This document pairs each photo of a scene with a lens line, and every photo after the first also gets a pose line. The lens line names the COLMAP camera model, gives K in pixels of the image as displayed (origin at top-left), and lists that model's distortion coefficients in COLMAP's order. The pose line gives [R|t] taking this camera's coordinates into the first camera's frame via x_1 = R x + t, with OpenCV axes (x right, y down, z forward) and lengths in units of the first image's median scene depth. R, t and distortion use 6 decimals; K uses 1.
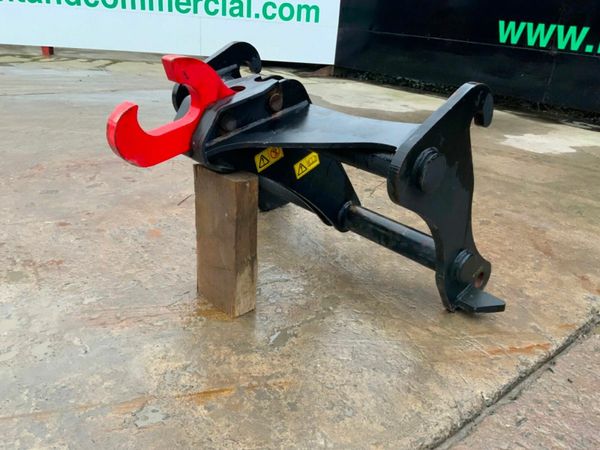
lens RADIAL K [[496.6, 0, 299.4], [0, 496.6, 224.0], [0, 0, 1]] dist [0.051426, -0.098623]
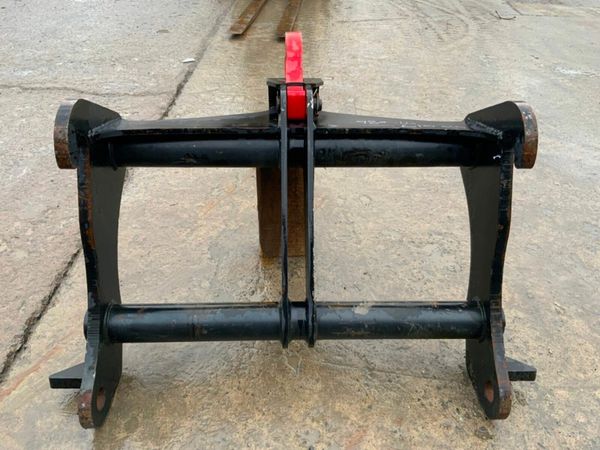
lens RADIAL K [[494.3, 0, 300.0], [0, 494.3, 225.0], [0, 0, 1]] dist [0.069949, -0.141206]
pose [[-0.643425, 0.367742, -0.671394, 0.652562], [-0.368261, 0.620205, 0.692625, -0.773620], [0.671109, 0.692901, -0.263630, 1.423920]]
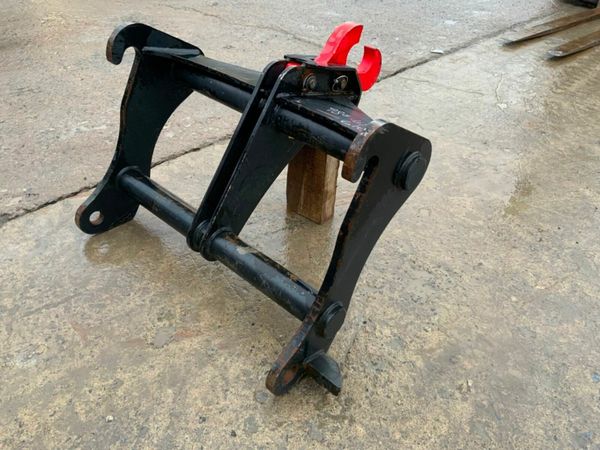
lens RADIAL K [[492.1, 0, 300.0], [0, 492.1, 226.9], [0, 0, 1]] dist [0.076782, -0.166639]
pose [[-0.988816, -0.036466, -0.144613, 0.072059], [-0.144450, 0.475417, 0.867821, -1.060881], [0.037106, 0.879005, -0.475367, 1.831062]]
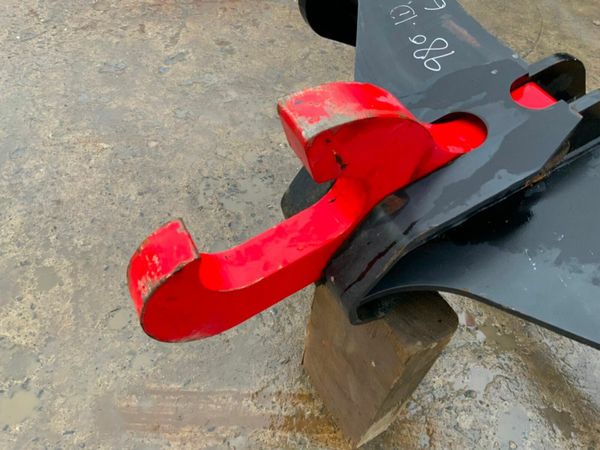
lens RADIAL K [[494.3, 0, 300.0], [0, 494.3, 225.0], [0, 0, 1]] dist [0.069949, -0.141206]
pose [[0.968193, 0.198334, -0.152533, -0.163870], [-0.108892, 0.882881, 0.456797, -0.345948], [0.225267, -0.425658, 0.876396, 0.583353]]
